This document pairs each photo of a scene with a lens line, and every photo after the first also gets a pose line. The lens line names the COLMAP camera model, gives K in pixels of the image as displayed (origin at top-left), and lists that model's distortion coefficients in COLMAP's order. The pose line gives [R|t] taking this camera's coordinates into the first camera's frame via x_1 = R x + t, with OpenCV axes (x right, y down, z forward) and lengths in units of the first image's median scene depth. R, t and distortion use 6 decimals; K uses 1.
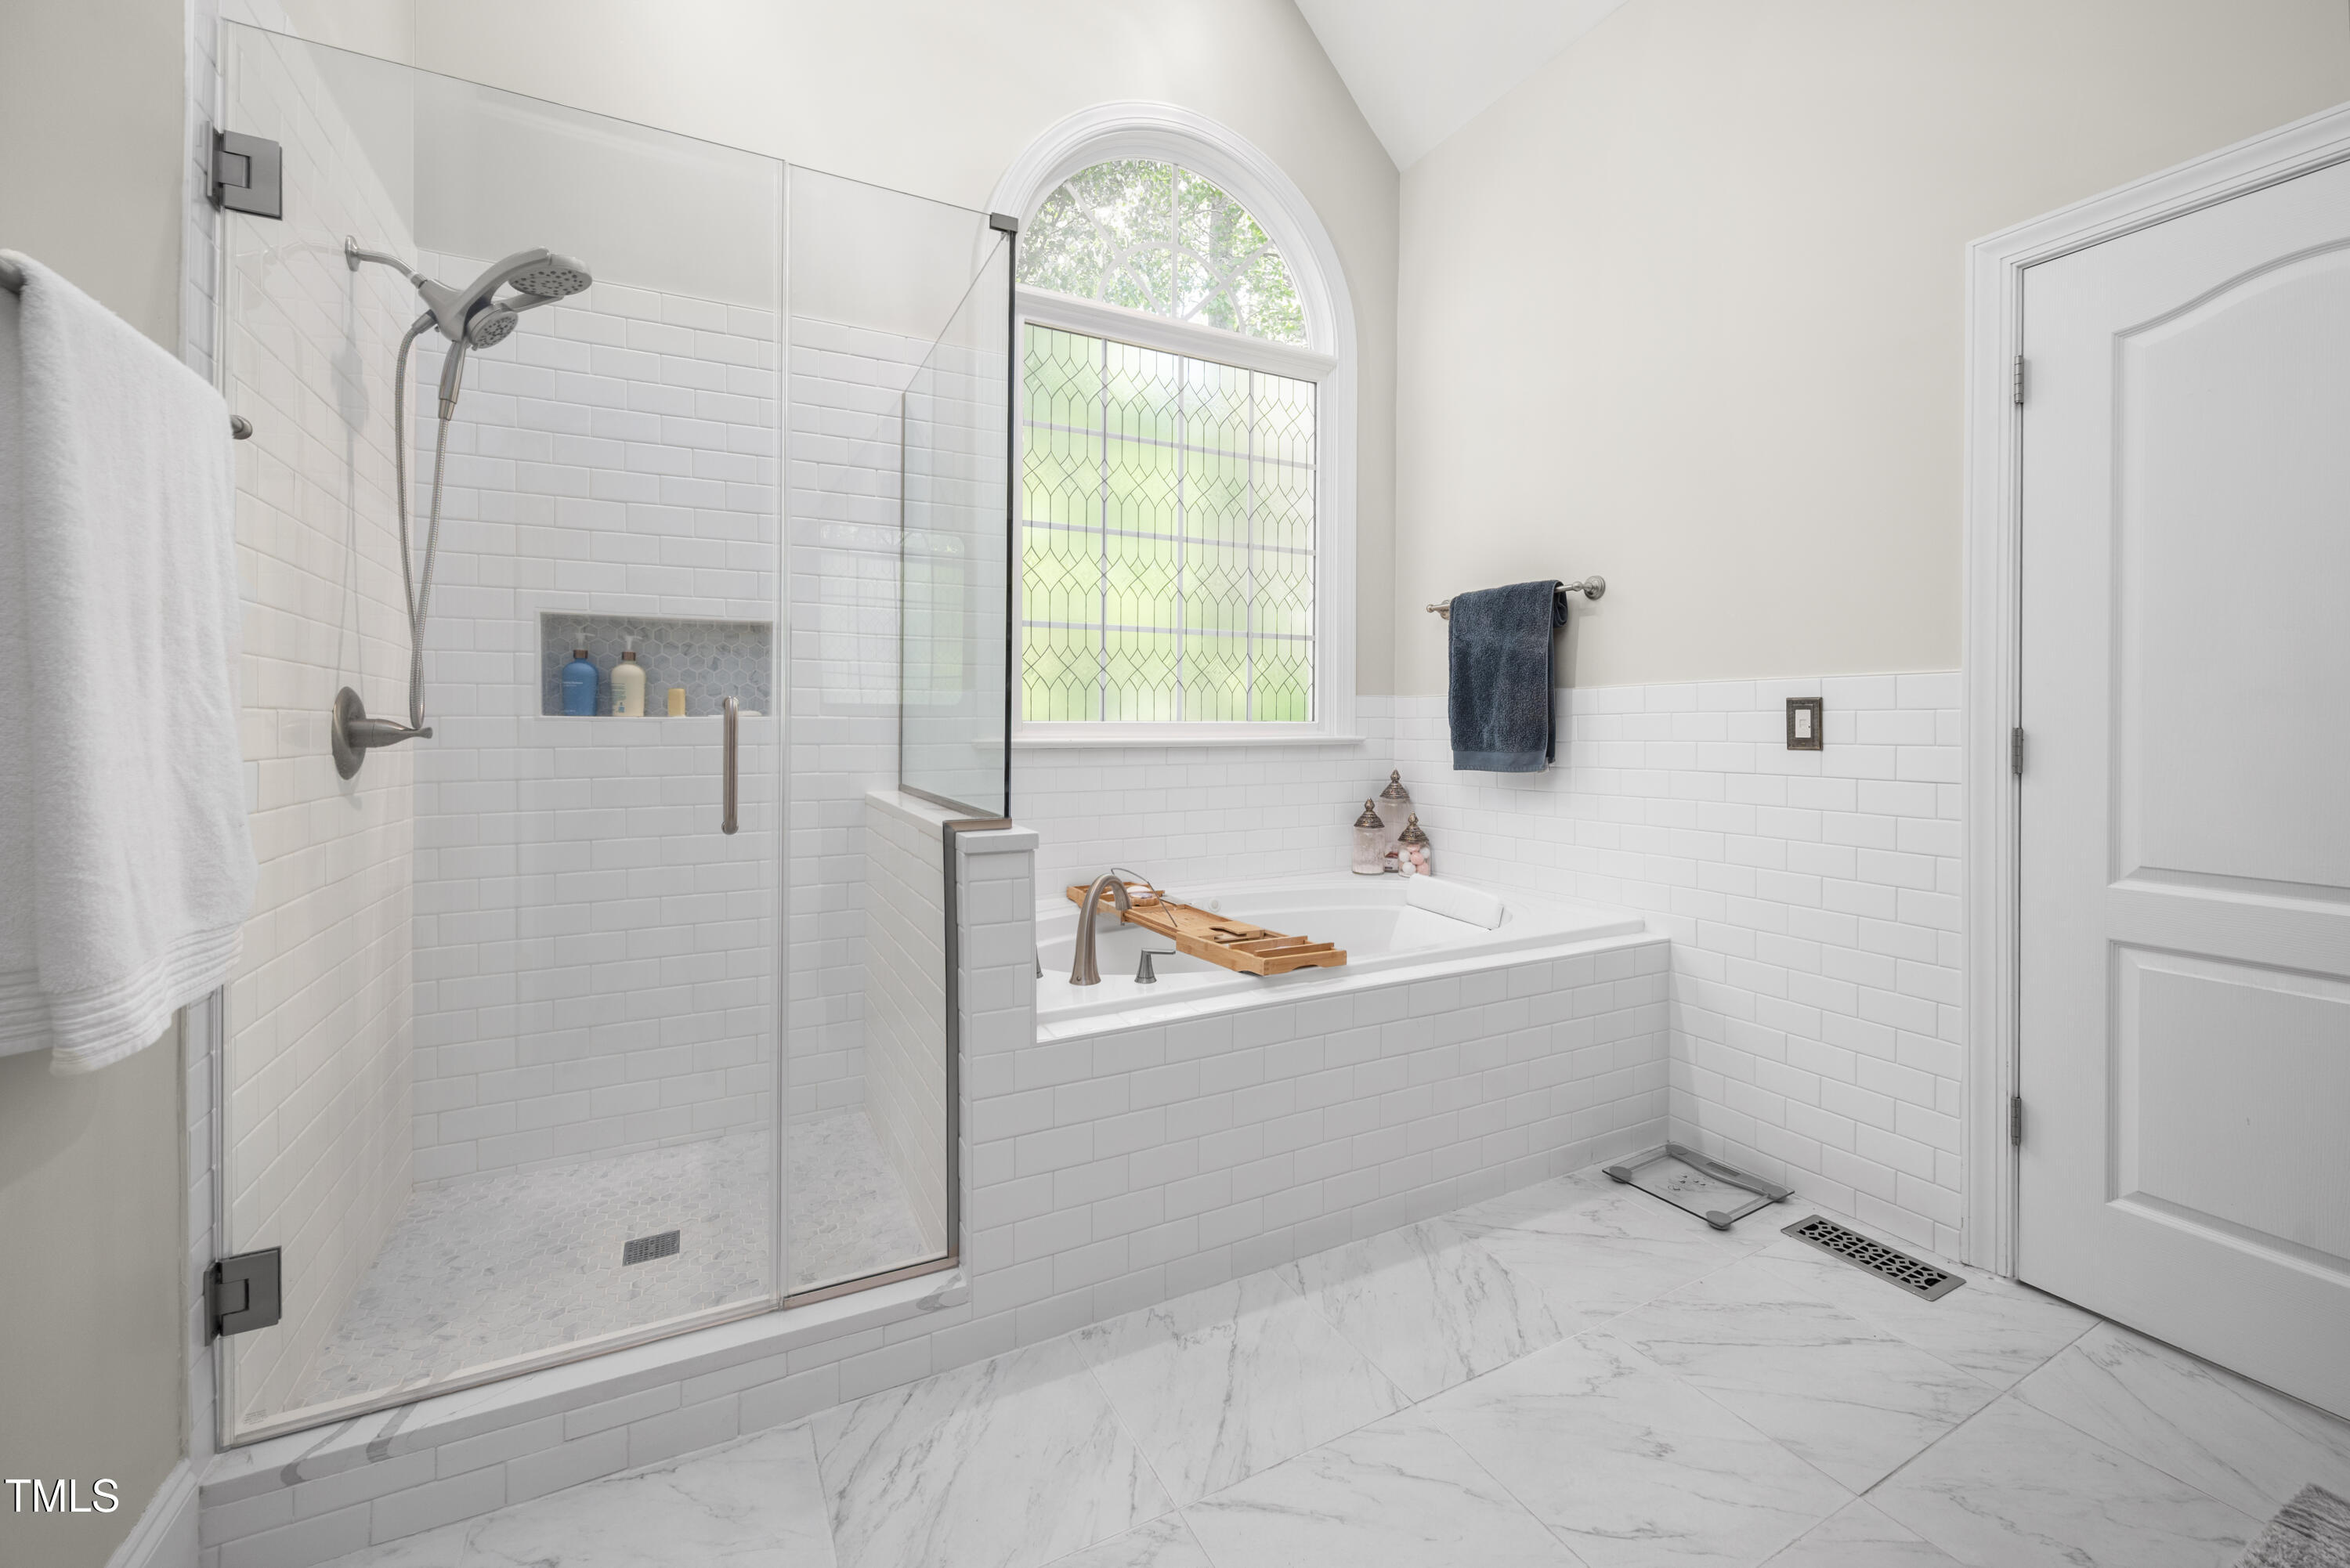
lens RADIAL K [[940.4, 0, 1179.5], [0, 940.4, 741.8], [0, 0, 1]] dist [-0.000055, -0.000455]
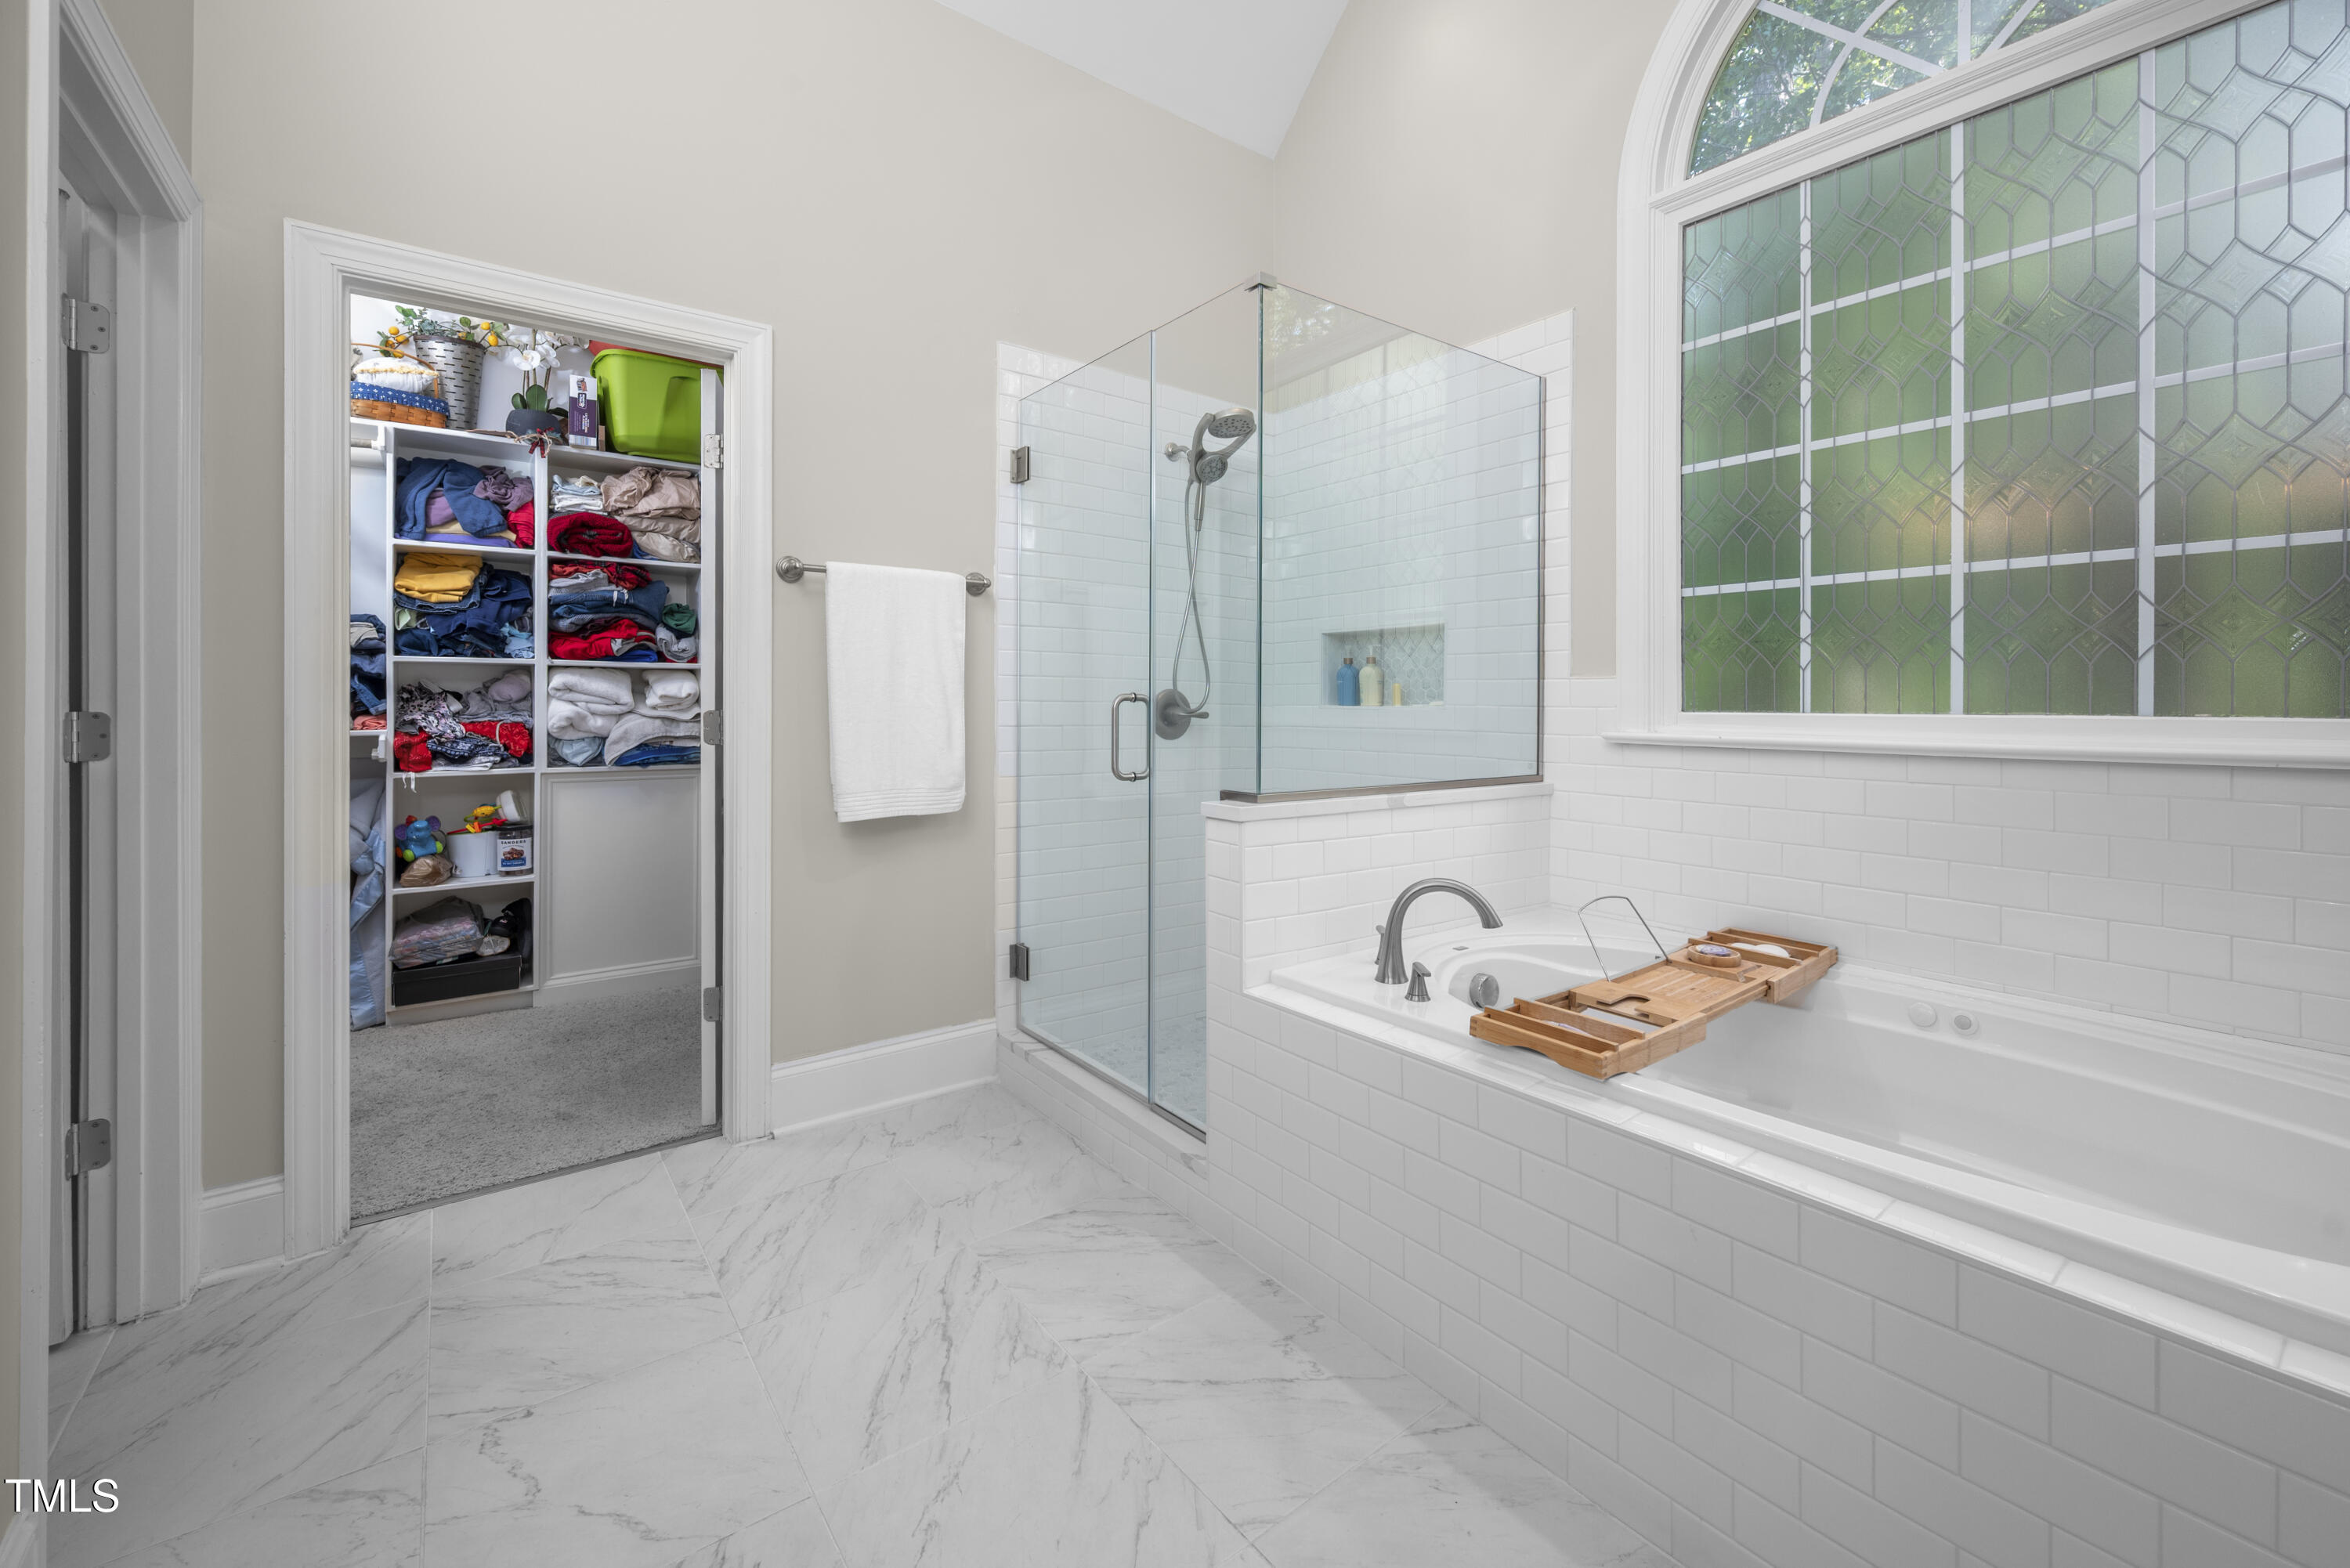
lens RADIAL K [[940.4, 0, 1179.5], [0, 940.4, 741.8], [0, 0, 1]] dist [-0.000055, -0.000455]
pose [[0.175859, 0.037061, -0.983717, 0.893150], [-0.026318, 0.999111, 0.032936, -0.019042], [0.984063, 0.020098, 0.176678, 0.680891]]
